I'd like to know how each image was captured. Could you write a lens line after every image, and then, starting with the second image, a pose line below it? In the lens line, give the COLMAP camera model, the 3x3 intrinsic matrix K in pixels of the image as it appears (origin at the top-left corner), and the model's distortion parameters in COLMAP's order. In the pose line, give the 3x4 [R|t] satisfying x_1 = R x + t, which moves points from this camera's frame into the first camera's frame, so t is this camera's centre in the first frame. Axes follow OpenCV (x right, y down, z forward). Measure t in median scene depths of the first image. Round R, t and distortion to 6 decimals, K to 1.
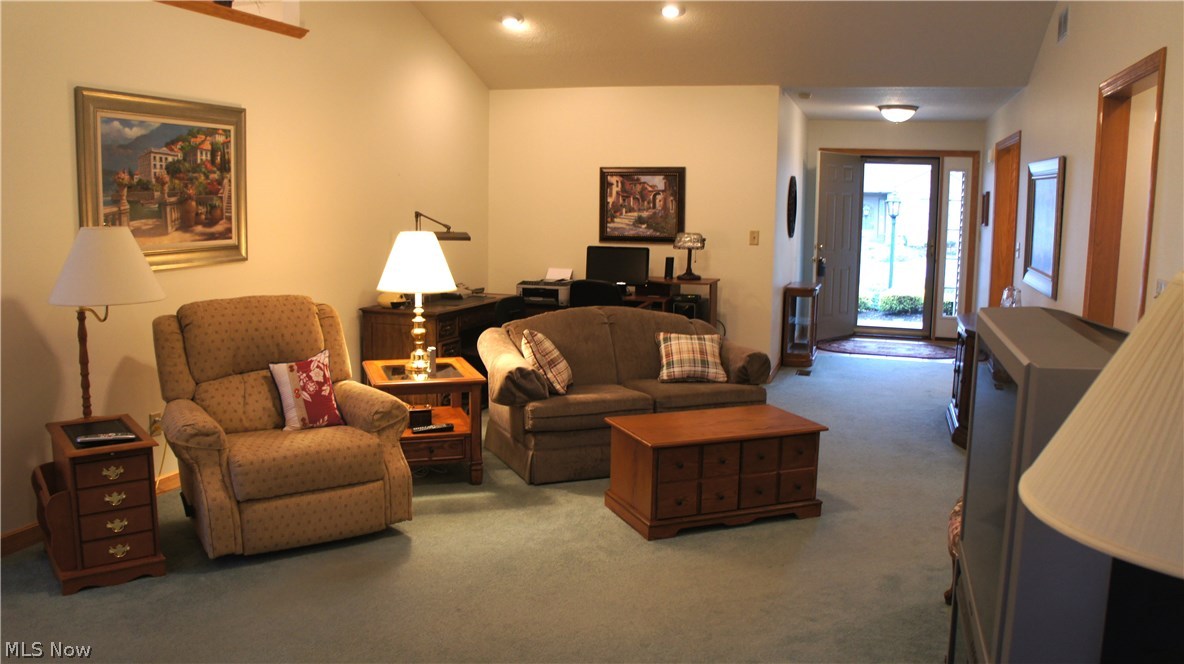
lens RADIAL K [[930.7, 0, 588.0], [0, 930.7, 315.2], [0, 0, 1]] dist [-0.183152, 0.132008]
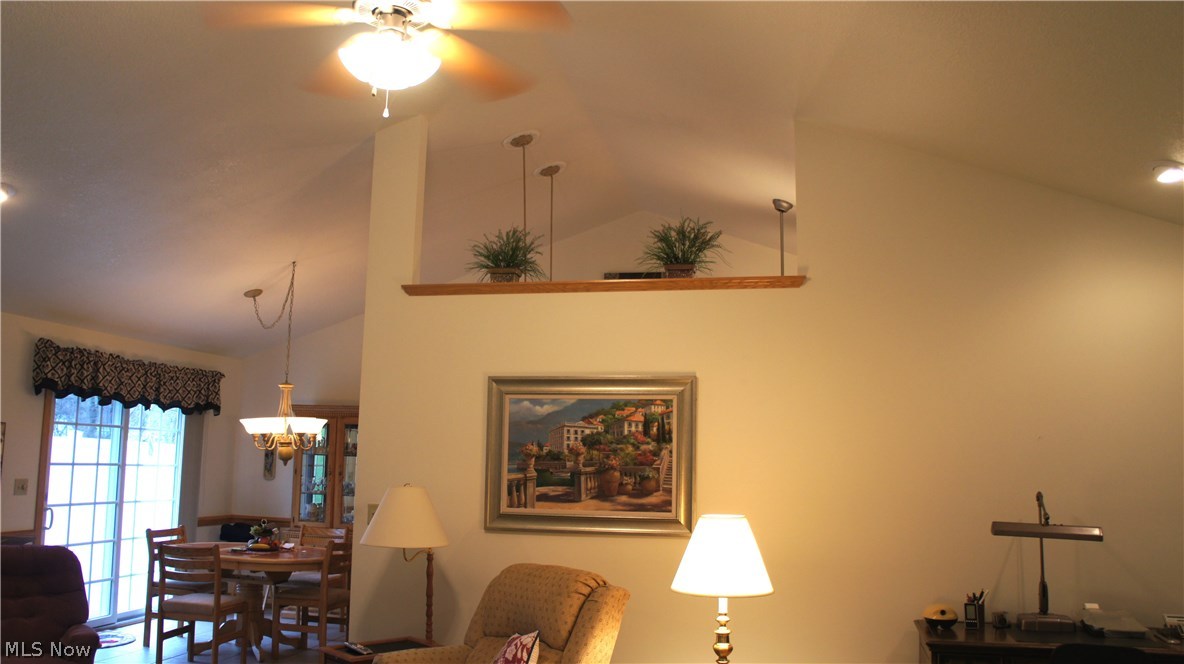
lens RADIAL K [[930.7, 0, 590.6], [0, 930.7, 329.7], [0, 0, 1]] dist [-0.183152, 0.132008]
pose [[0.104634, -0.151666, -0.982878, 0.472667], [-0.140445, 0.976145, -0.165579, -0.079779], [0.984544, 0.155366, 0.080837, 0.651084]]
